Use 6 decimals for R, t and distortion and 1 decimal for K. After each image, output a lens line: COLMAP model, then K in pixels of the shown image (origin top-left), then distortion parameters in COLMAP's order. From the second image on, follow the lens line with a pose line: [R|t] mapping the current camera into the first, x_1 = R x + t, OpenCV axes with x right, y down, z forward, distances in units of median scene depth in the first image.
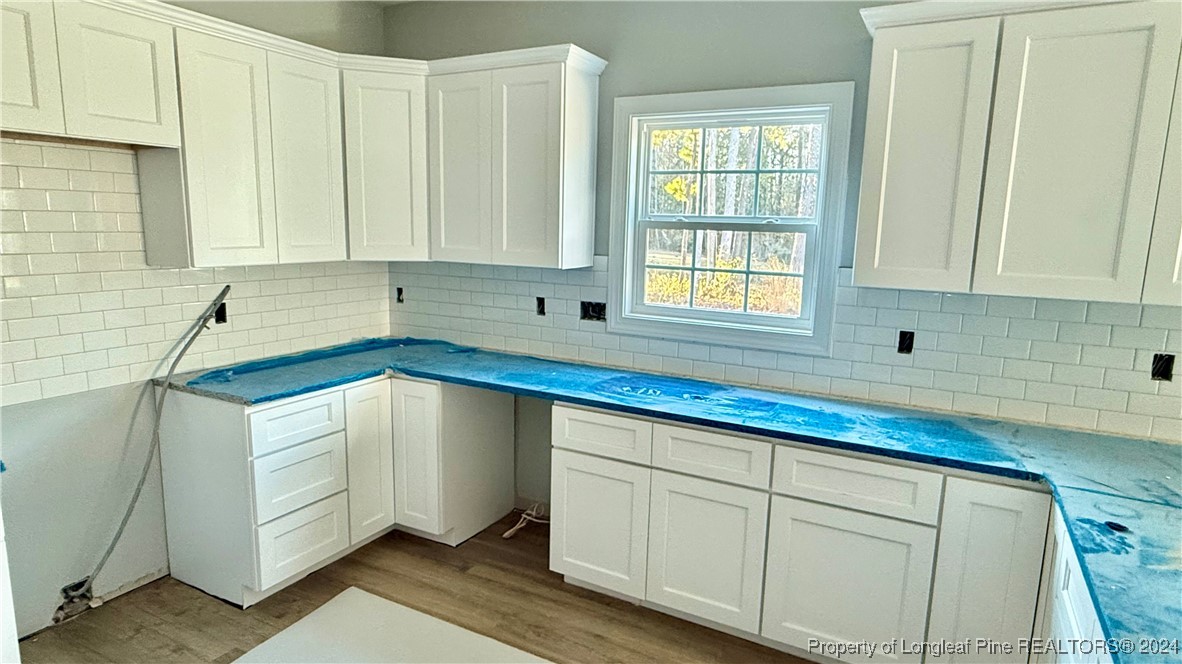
lens RADIAL K [[684.9, 0, 591.0], [0, 684.9, 332.0], [0, 0, 1]] dist [0.006281, -0.000409]
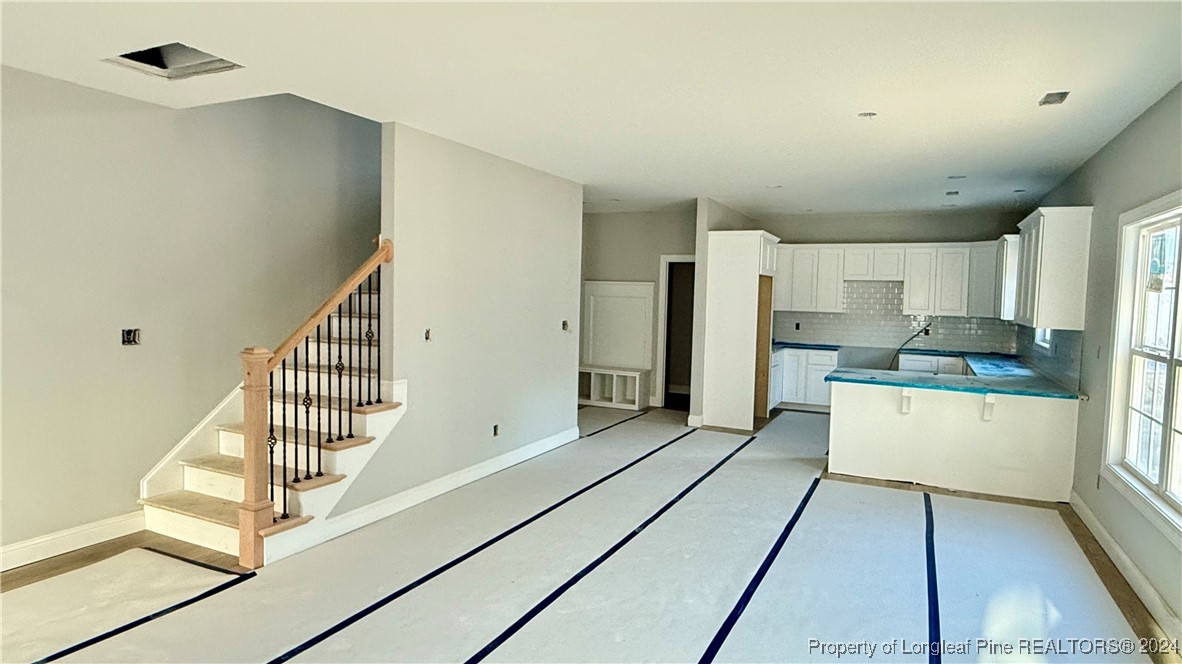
lens RADIAL K [[674.4, 0, 590.9], [0, 674.4, 327.7], [0, 0, 1]] dist [0.000038, -0.000203]
pose [[0.048620, 0.031682, -0.998315, 2.459556], [-0.182498, 0.982953, 0.022307, 0.165128], [0.982003, 0.181106, 0.053573, -0.635736]]
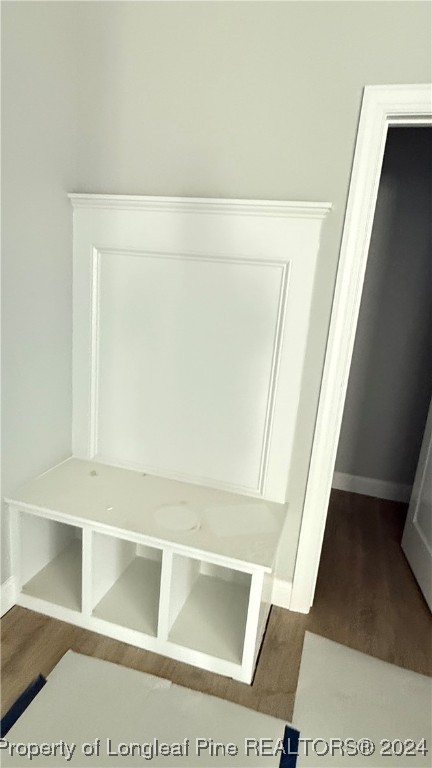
lens RADIAL K [[438.2, 0, 216.0], [0, 438.2, 384.0], [0, 0, 1]] dist [0.000038, -0.000203]
pose [[0.209572, 0.232776, -0.949682, -0.182536], [-0.228701, 0.955979, 0.183850, 0.112358], [0.950671, 0.178664, 0.253583, -0.437751]]
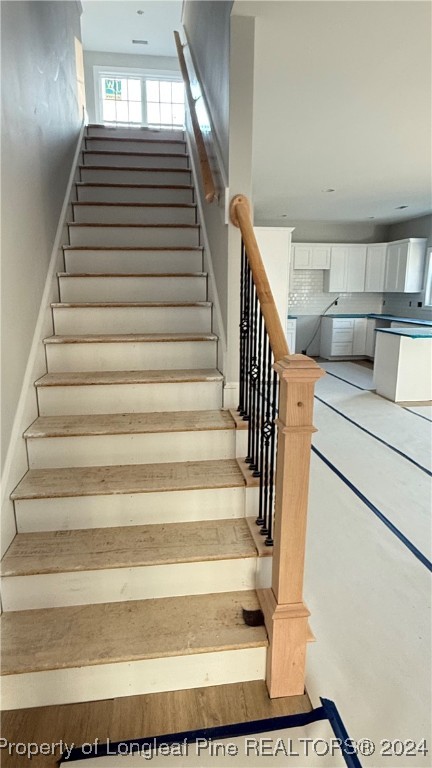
lens RADIAL K [[438.2, 0, 216.0], [0, 438.2, 384.0], [0, 0, 1]] dist [0.000038, -0.000203]
pose [[0.601664, 0.146763, -0.785151, 1.474772], [-0.114770, 0.988659, 0.096855, 0.339862], [0.790461, 0.031837, 0.611684, -1.542165]]
